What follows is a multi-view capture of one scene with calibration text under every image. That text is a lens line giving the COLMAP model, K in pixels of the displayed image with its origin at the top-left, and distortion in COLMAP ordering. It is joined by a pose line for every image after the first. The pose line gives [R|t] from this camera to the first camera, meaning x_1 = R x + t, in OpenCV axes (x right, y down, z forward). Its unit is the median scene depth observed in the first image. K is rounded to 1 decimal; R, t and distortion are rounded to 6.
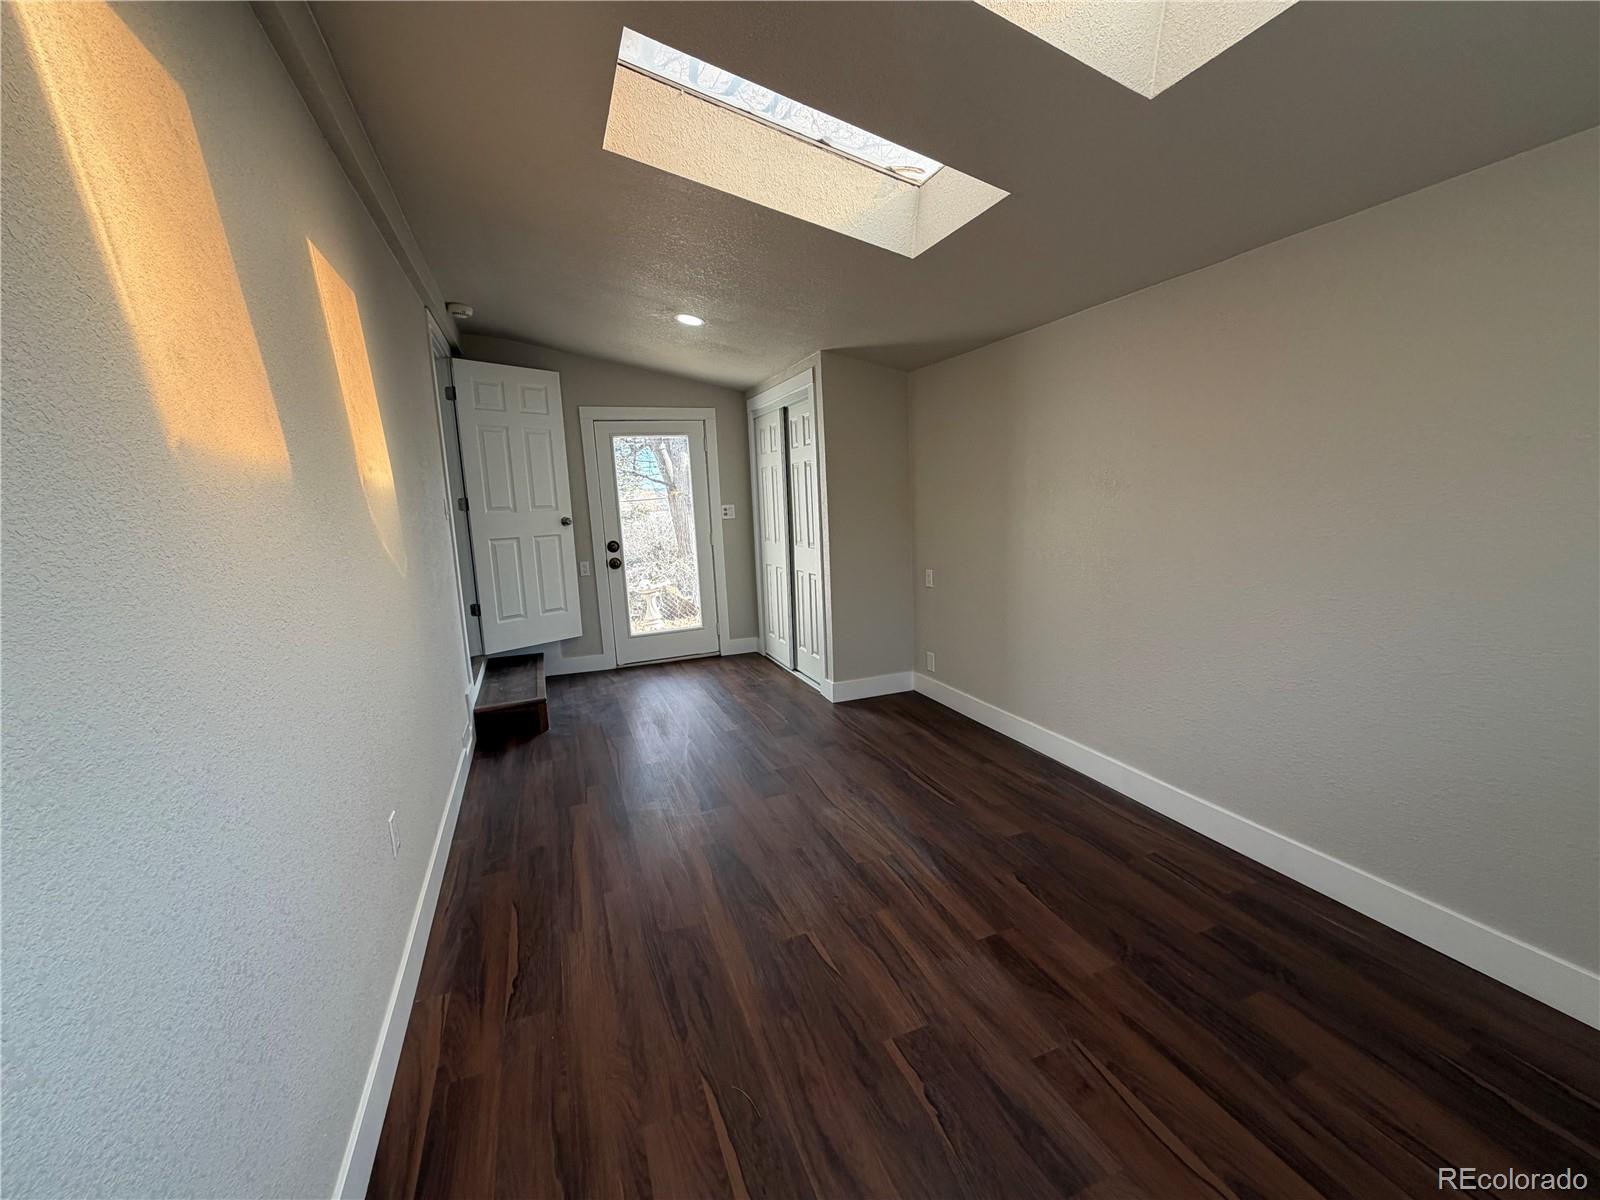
lens RADIAL K [[635.0, 0, 802.3], [0, 635.0, 591.1], [0, 0, 1]] dist [-0.003522, 0.000205]
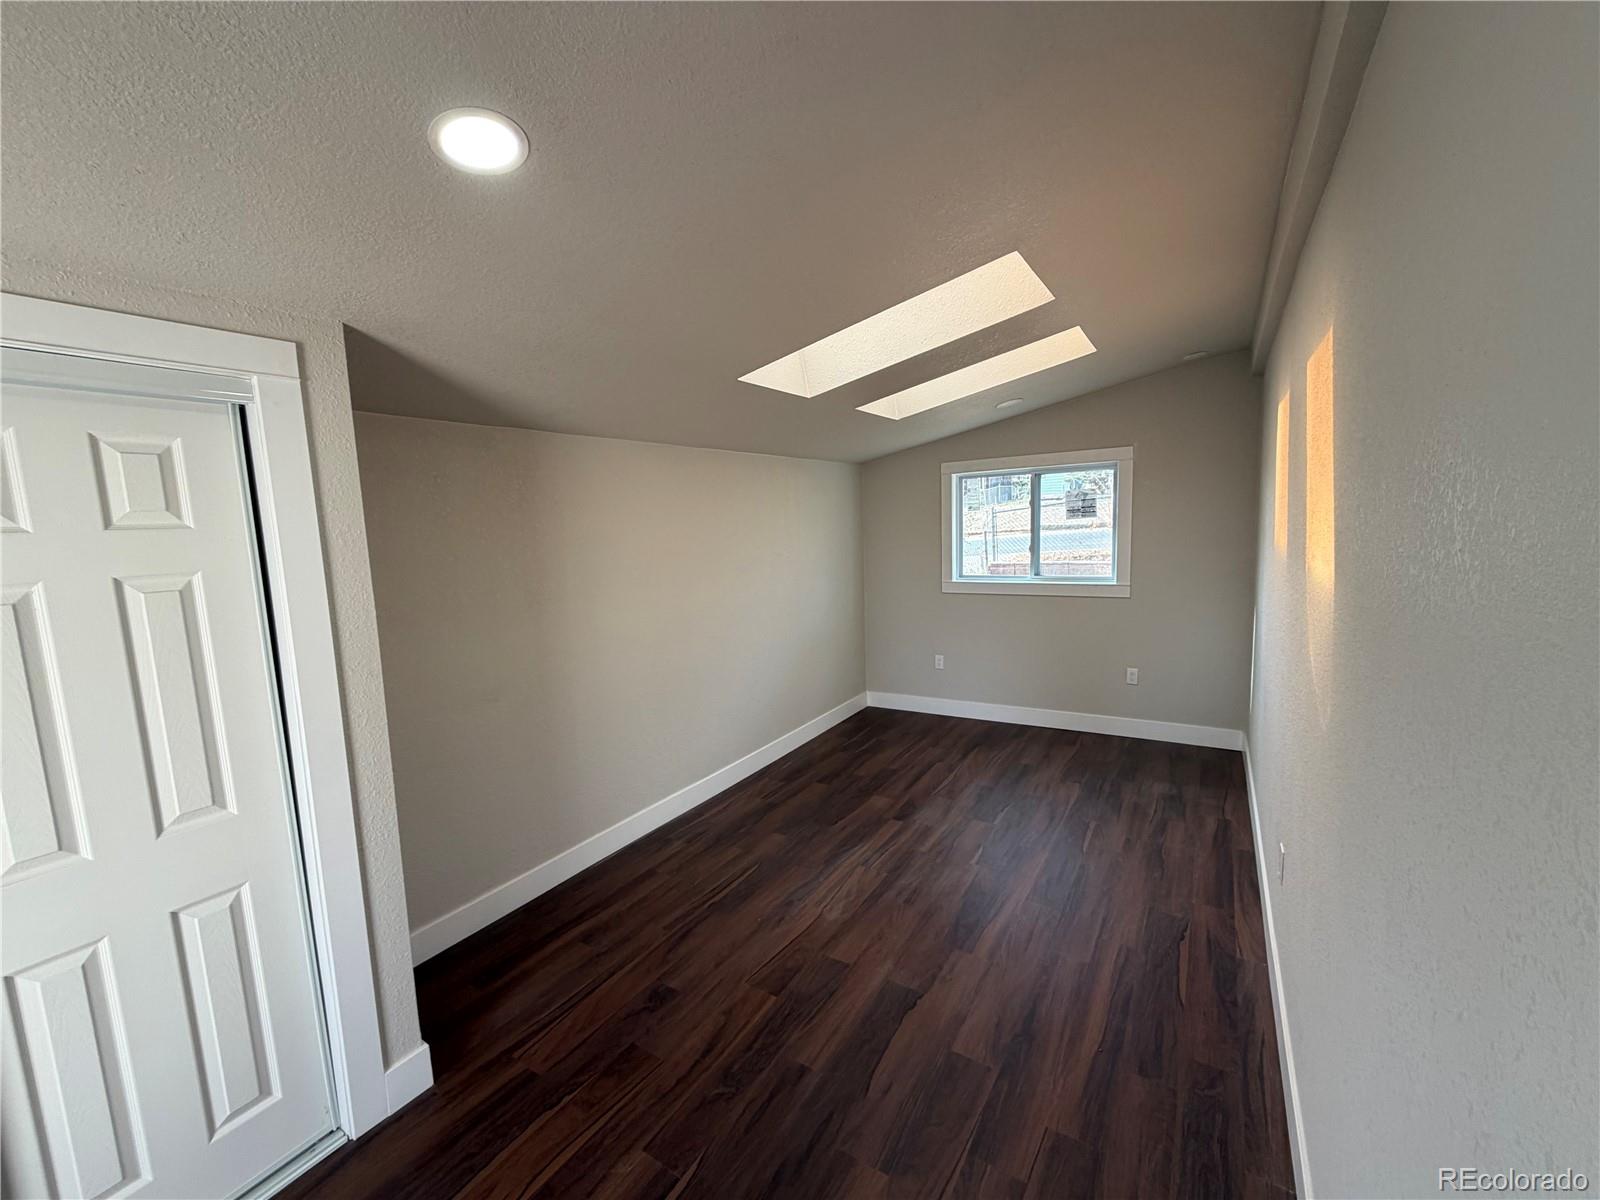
lens RADIAL K [[635.0, 0, 798.0], [0, 635.0, 597.4], [0, 0, 1]] dist [-0.003522, 0.000205]
pose [[-0.562839, -0.029432, 0.826042, -0.943468], [0.190582, 0.967818, 0.164340, -0.381398], [-0.804295, 0.249926, -0.539117, 1.918586]]
